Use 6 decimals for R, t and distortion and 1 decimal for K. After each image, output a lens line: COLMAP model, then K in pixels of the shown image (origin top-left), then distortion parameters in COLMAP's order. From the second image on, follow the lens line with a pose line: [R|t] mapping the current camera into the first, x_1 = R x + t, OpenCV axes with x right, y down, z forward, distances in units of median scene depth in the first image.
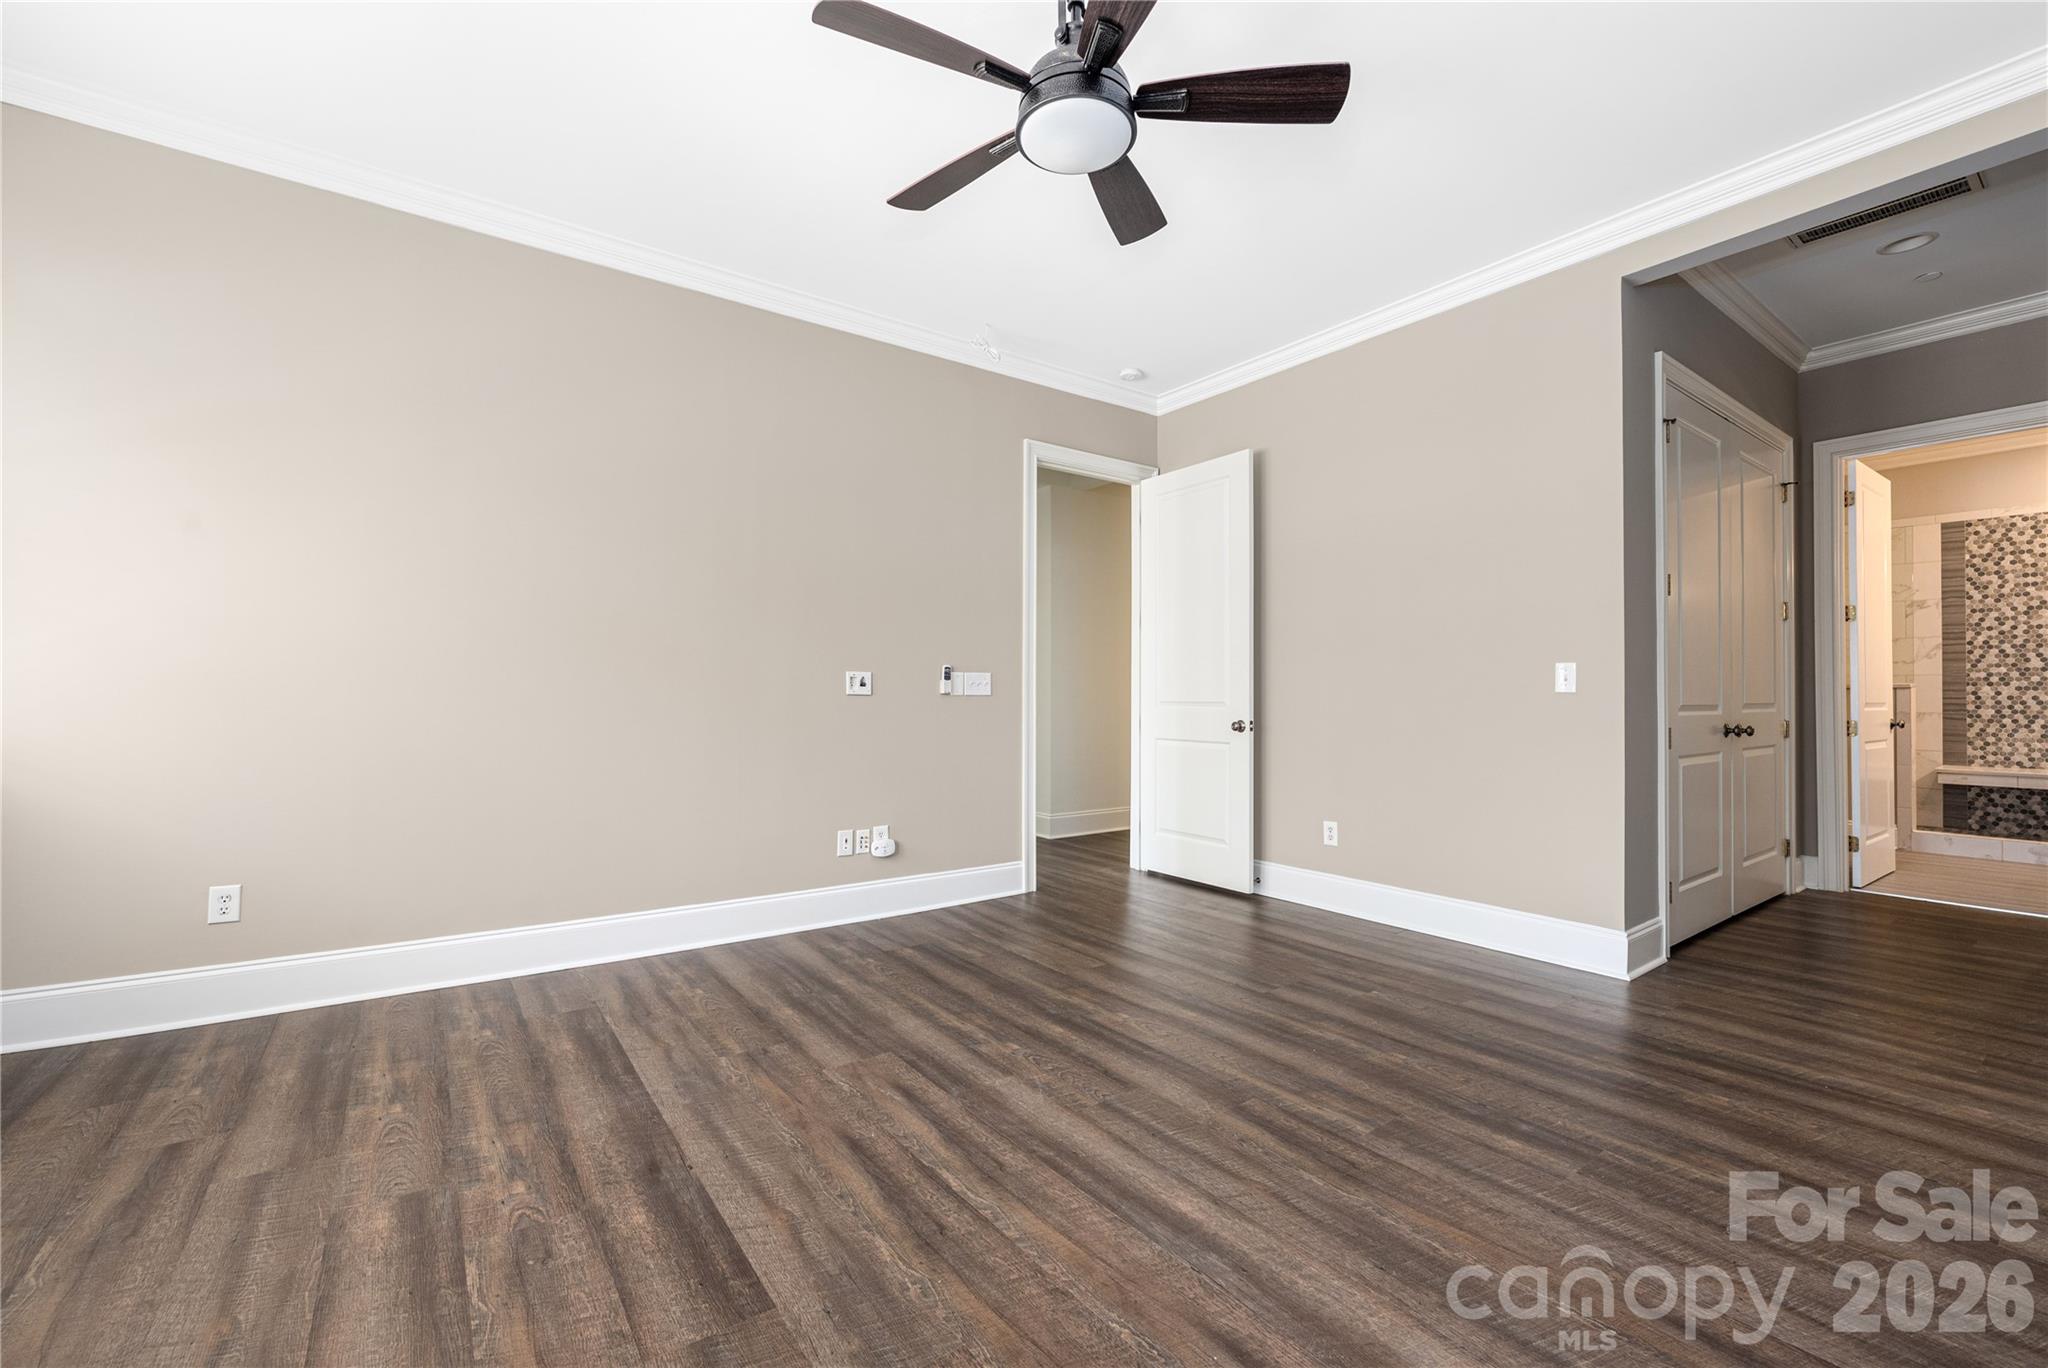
lens RADIAL K [[845.6, 0, 1022.5], [0, 845.6, 686.7], [0, 0, 1]] dist [-0.006827, 0.000796]
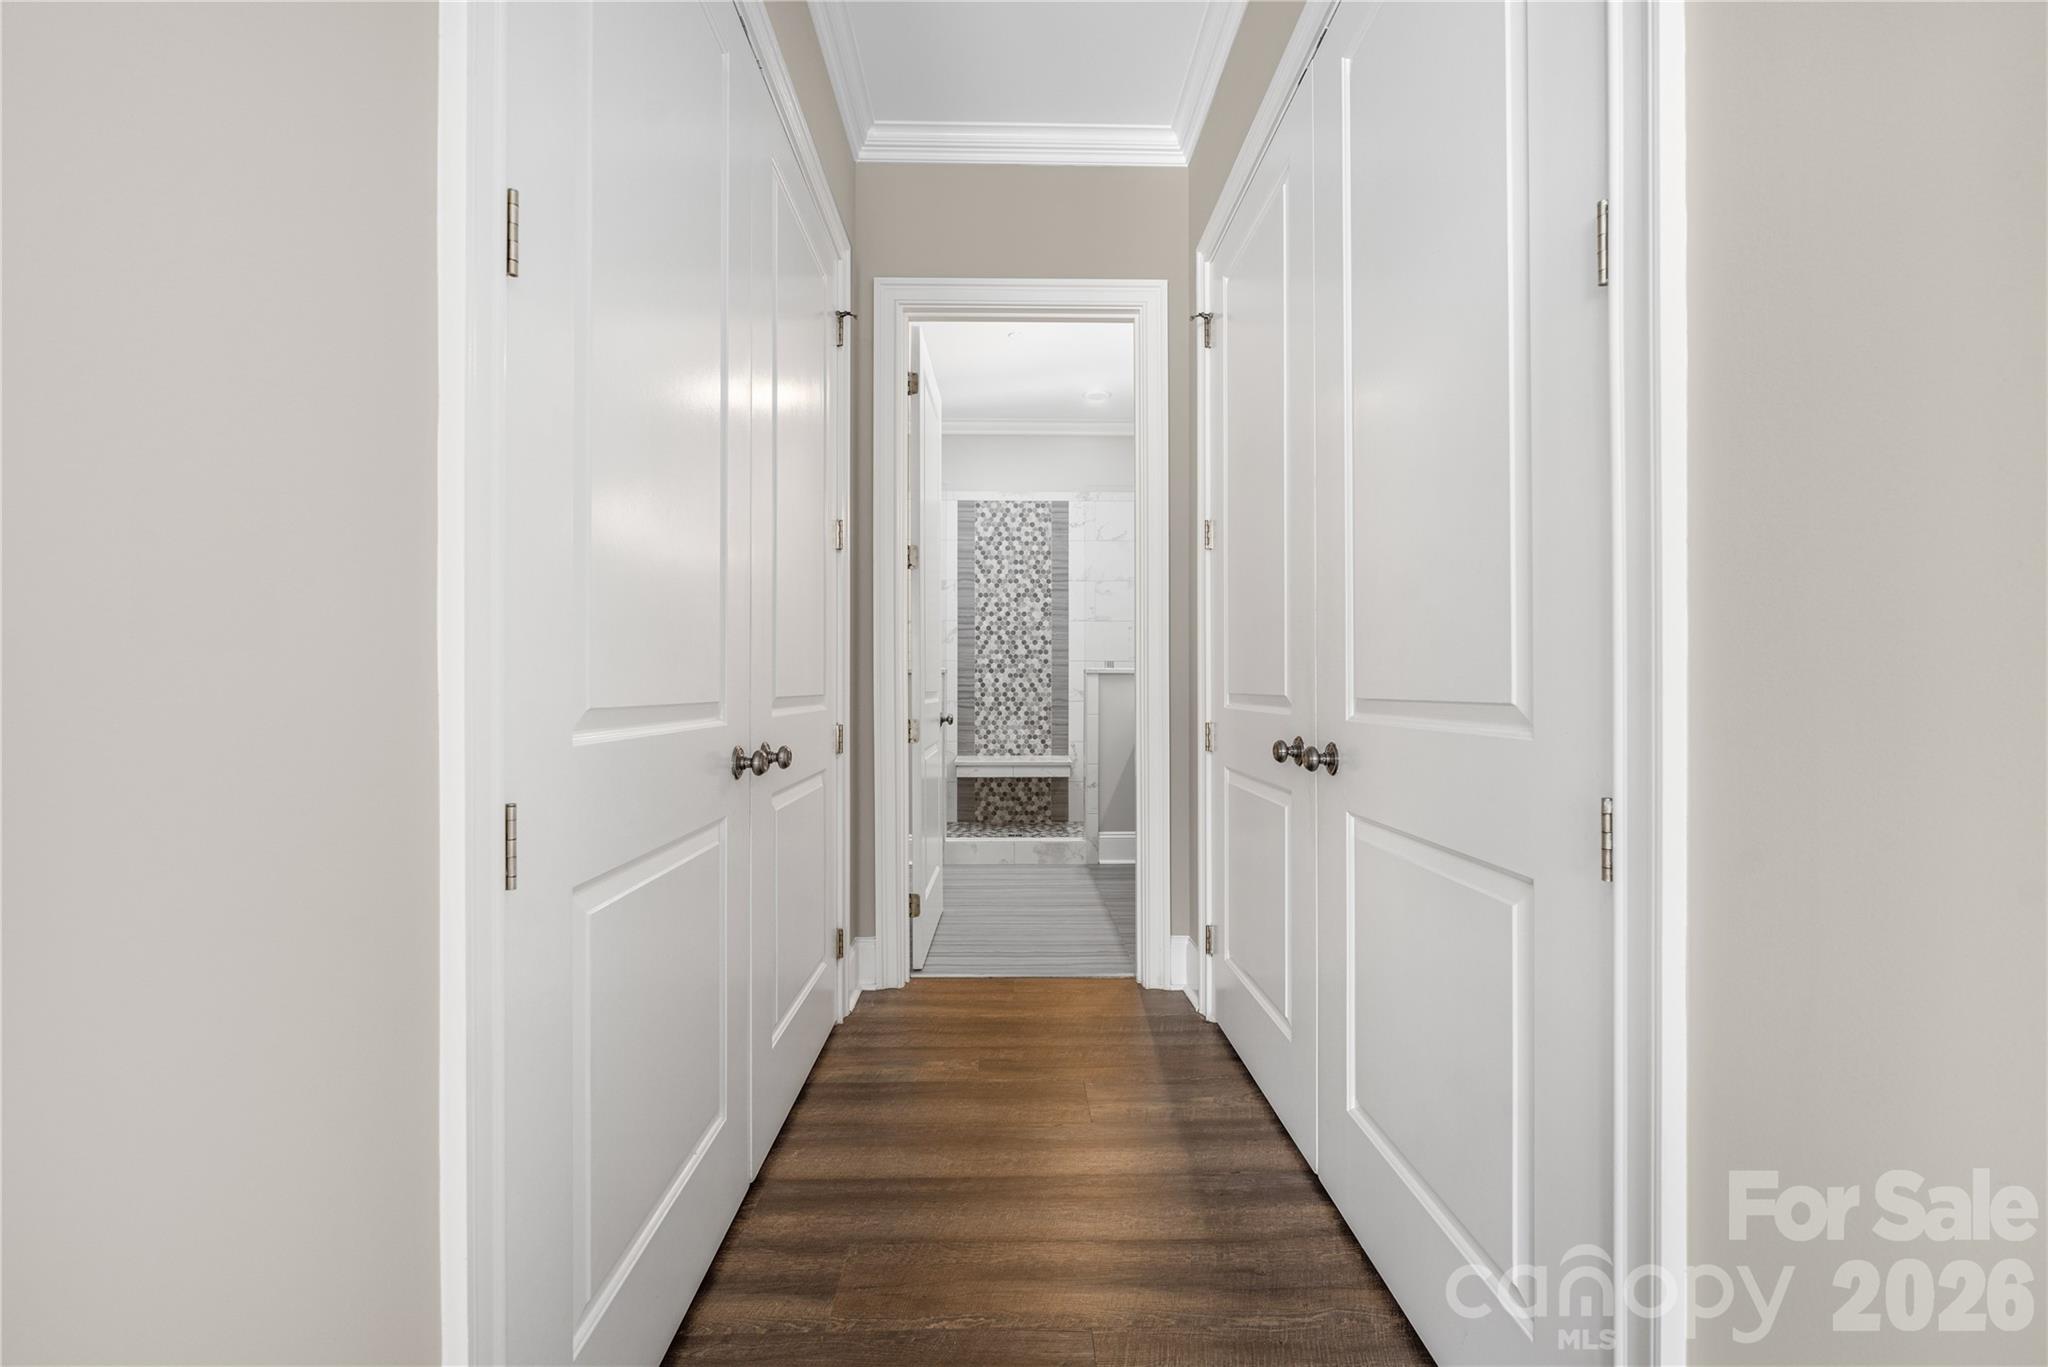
lens RADIAL K [[848.3, 0, 1021.4], [0, 848.3, 684.2], [0, 0, 1]] dist [-0.004225, -0.000831]
pose [[0.569485, -0.001086, 0.822001, 0.362602], [-0.006903, 0.999958, 0.006103, 0.006033], [-0.821973, -0.009150, 0.569453, 0.410001]]
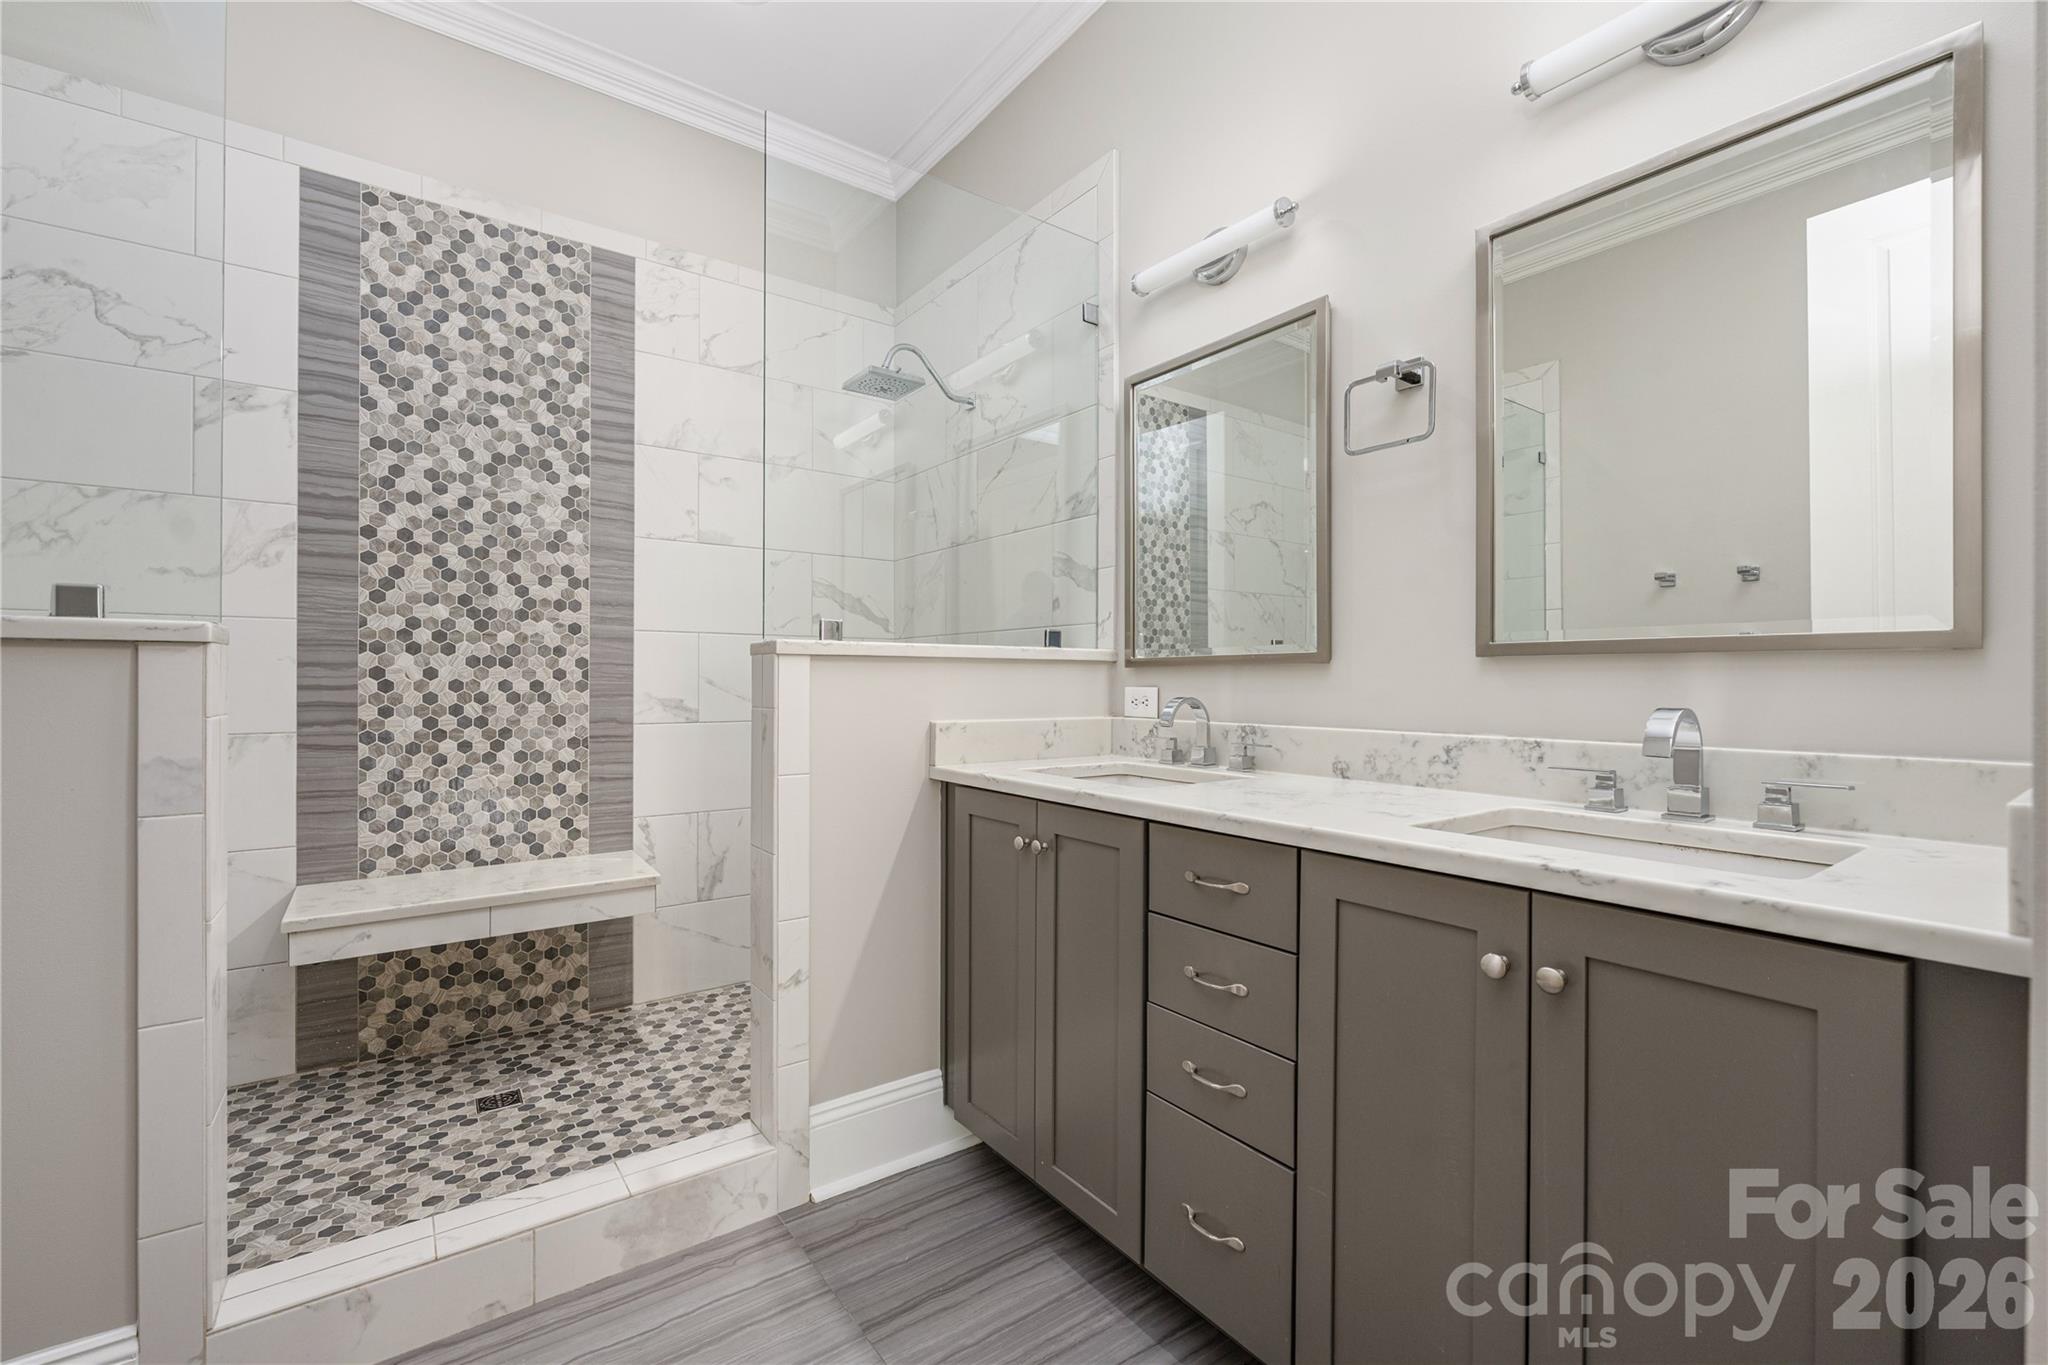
lens RADIAL K [[848.3, 0, 1014.3], [0, 848.3, 680.6], [0, 0, 1]] dist [-0.004225, -0.000831]
pose [[-0.000645, -0.001868, 0.999998, 0.784522], [-0.012116, 0.999925, 0.001860, 0.006961], [-0.999926, -0.012115, -0.000668, 0.739028]]
